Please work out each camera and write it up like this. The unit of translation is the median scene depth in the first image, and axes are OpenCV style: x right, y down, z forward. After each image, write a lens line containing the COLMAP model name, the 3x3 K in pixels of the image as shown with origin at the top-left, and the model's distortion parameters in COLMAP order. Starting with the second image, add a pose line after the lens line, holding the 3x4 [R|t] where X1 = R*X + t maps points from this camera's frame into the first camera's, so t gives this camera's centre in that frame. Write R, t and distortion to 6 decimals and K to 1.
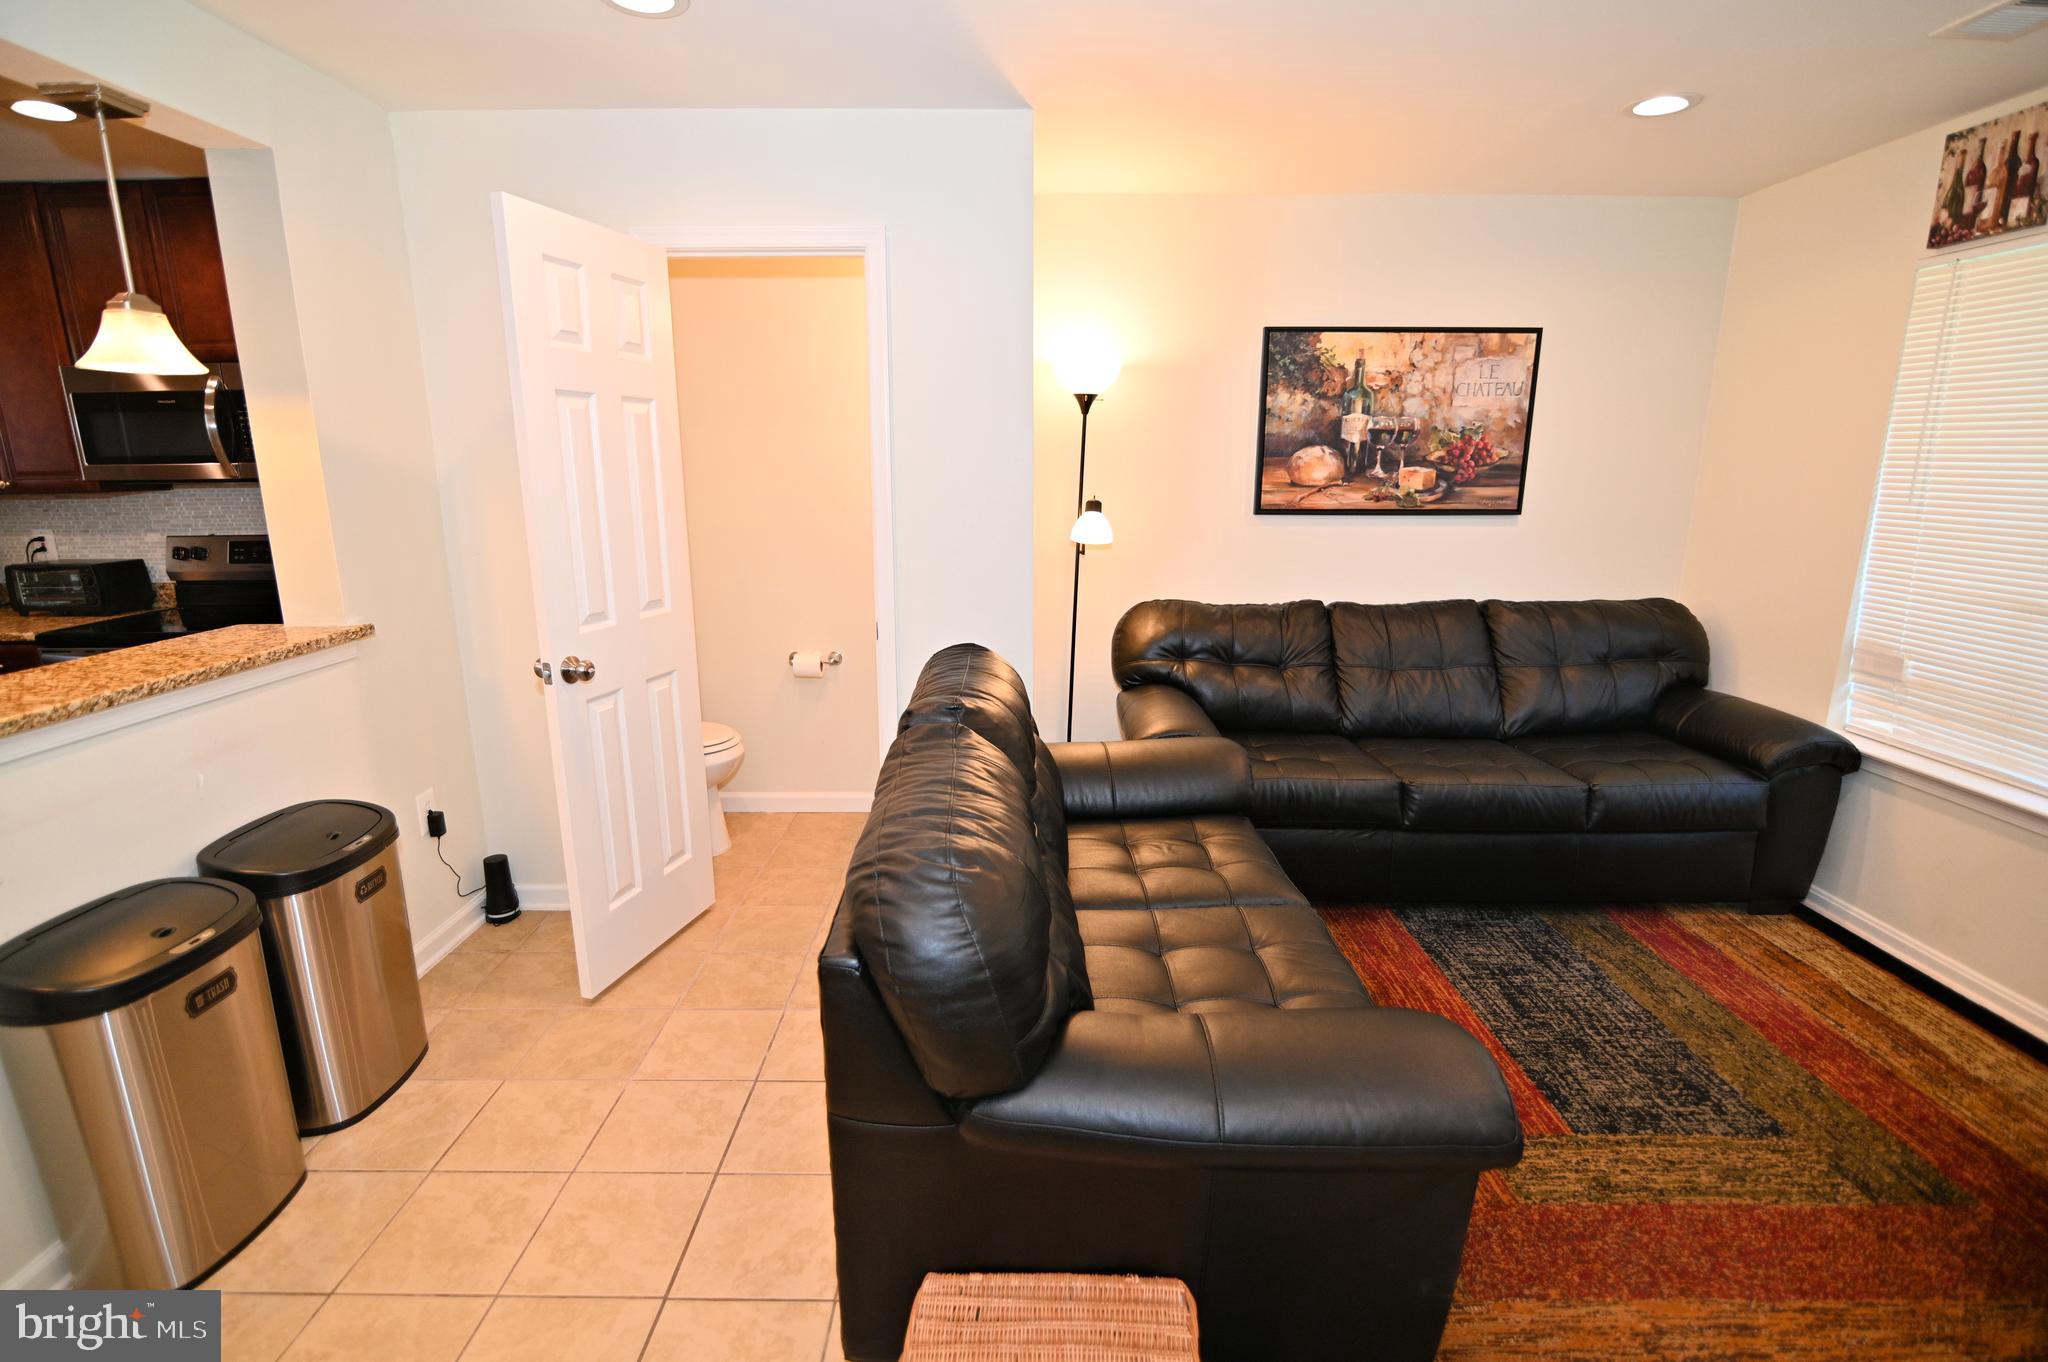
lens RADIAL K [[936.2, 0, 1018.4], [0, 936.2, 683.7], [0, 0, 1]] dist [-0.020190, 0.000440]
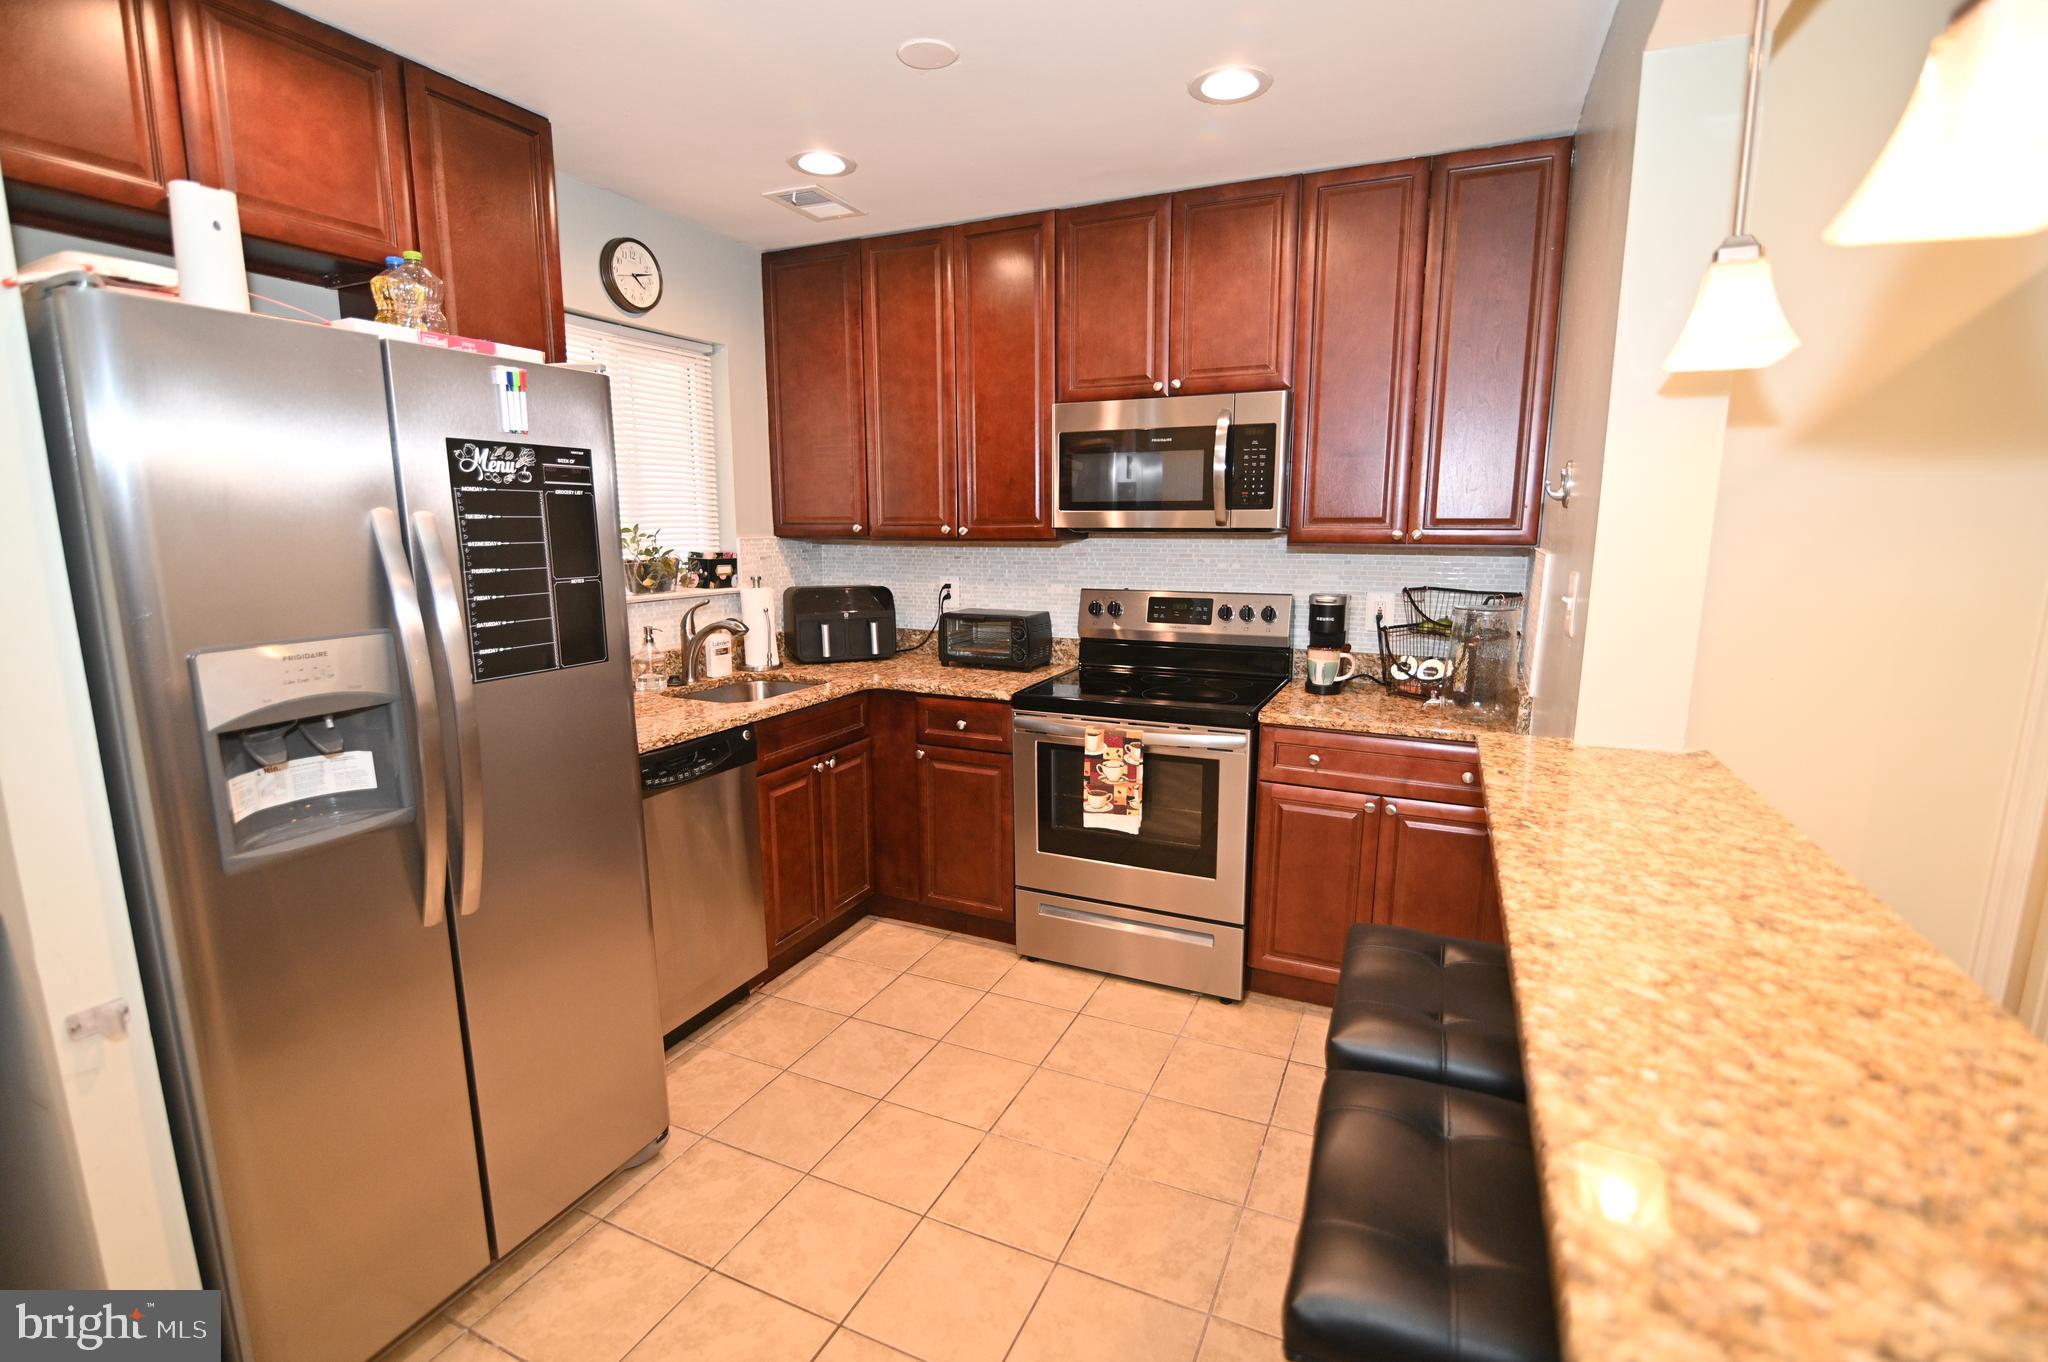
lens RADIAL K [[936.2, 0, 1018.4], [0, 936.2, 683.7], [0, 0, 1]] dist [-0.020190, 0.000440]
pose [[0.908916, 0.073540, -0.410443, -0.742550], [-0.095806, 0.994822, -0.033915, -0.035247], [0.405824, 0.070148, 0.911255, 0.161193]]
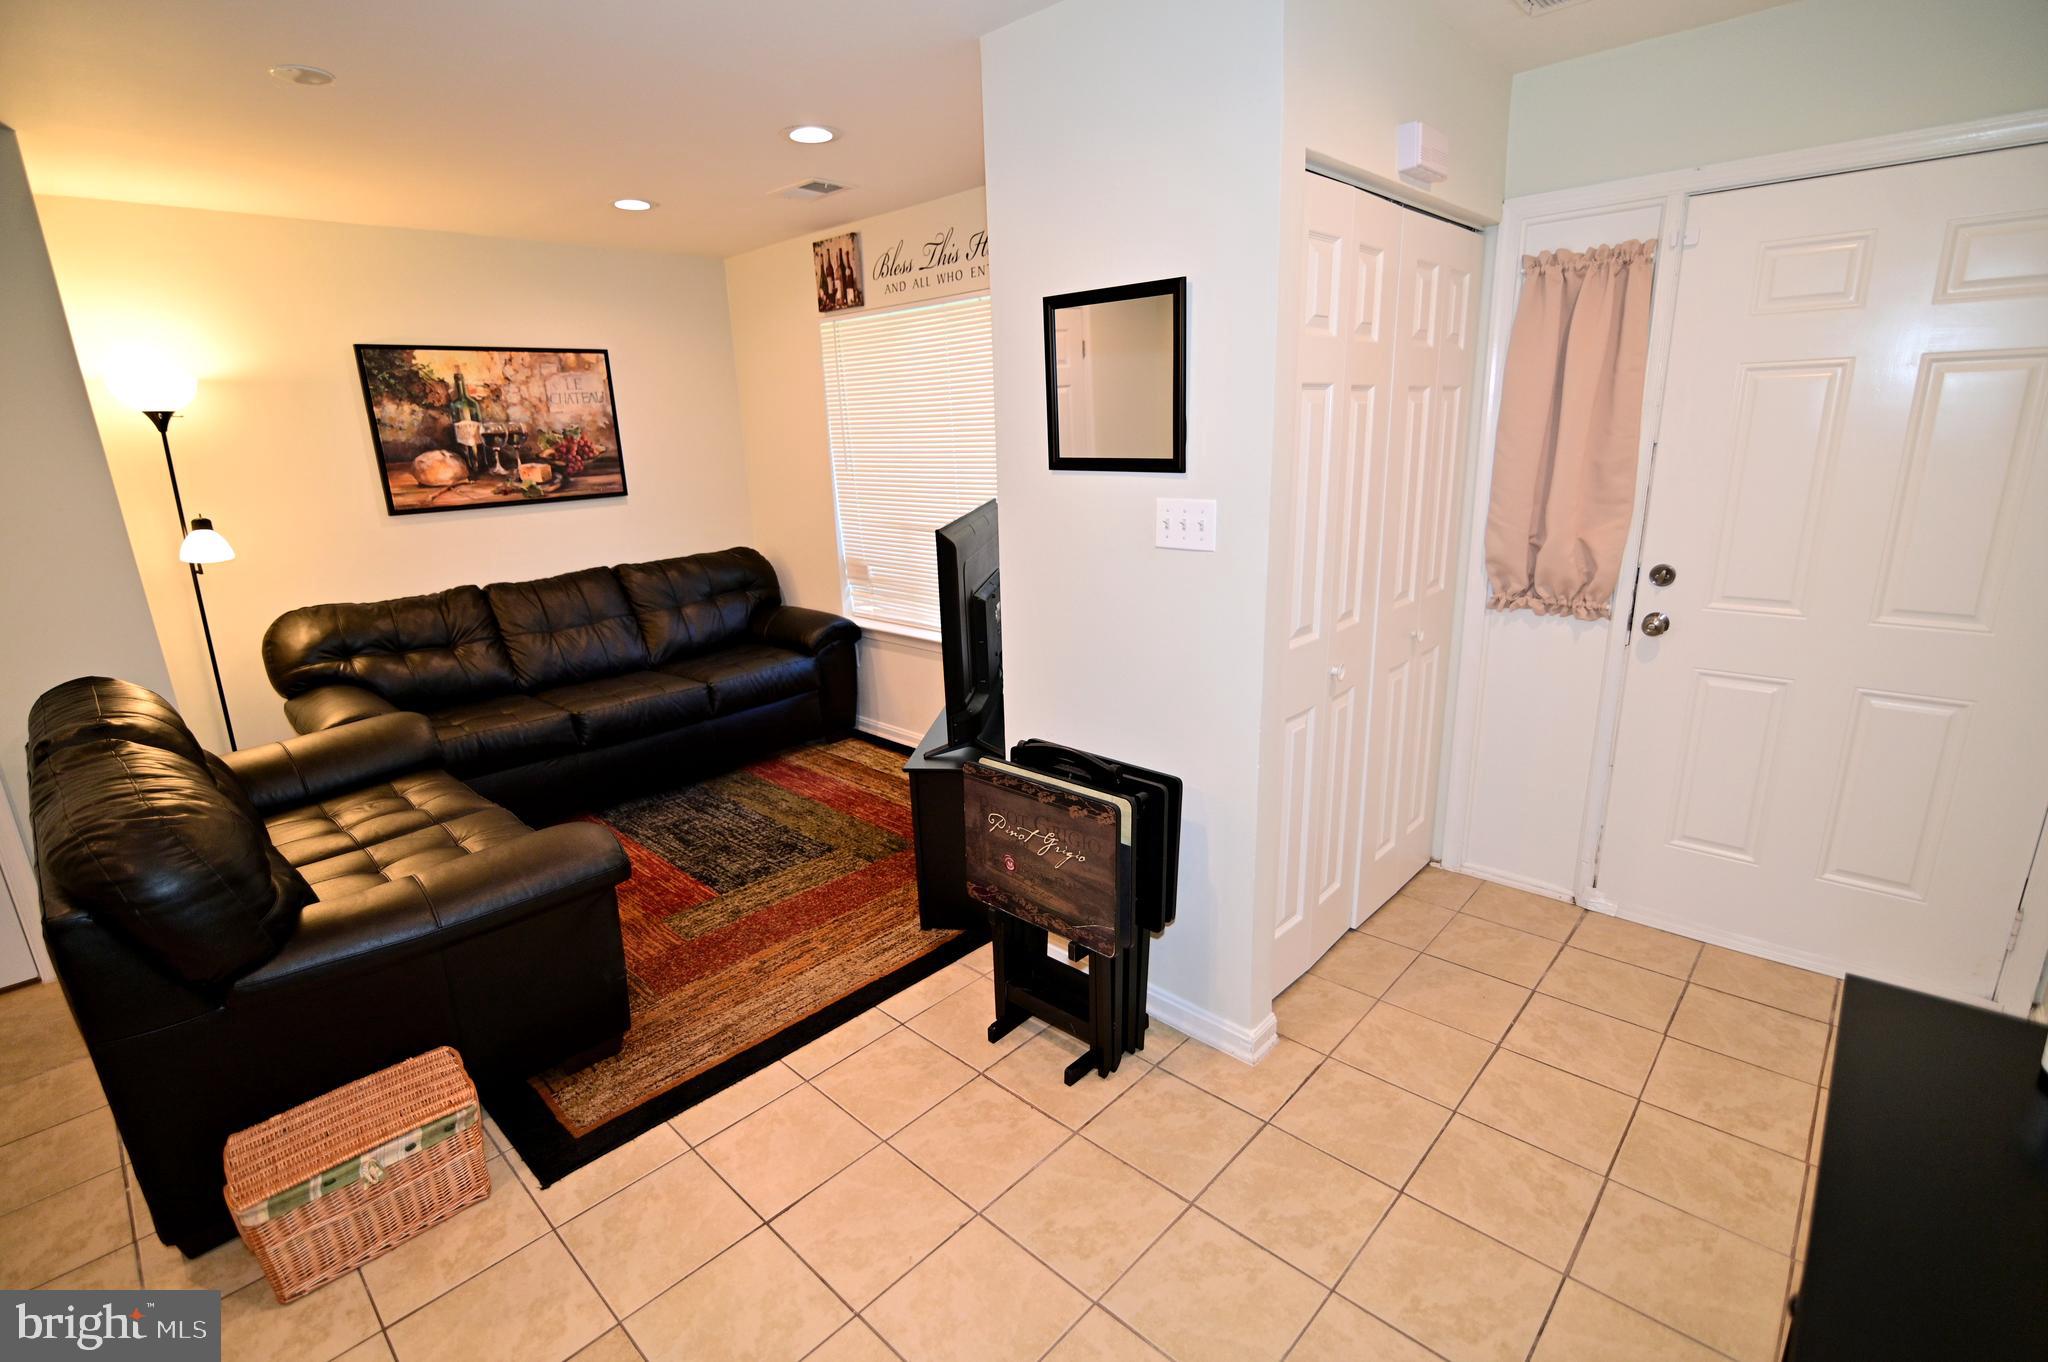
lens RADIAL K [[935.4, 0, 1019.9], [0, 935.4, 690.0], [0, 0, 1]] dist [-0.021585, 0.001977]
pose [[0.688472, -0.221112, 0.690735, -0.039871], [0.200087, 0.973339, 0.112145, 0.052850], [-0.697116, 0.060999, 0.714359, -0.337184]]
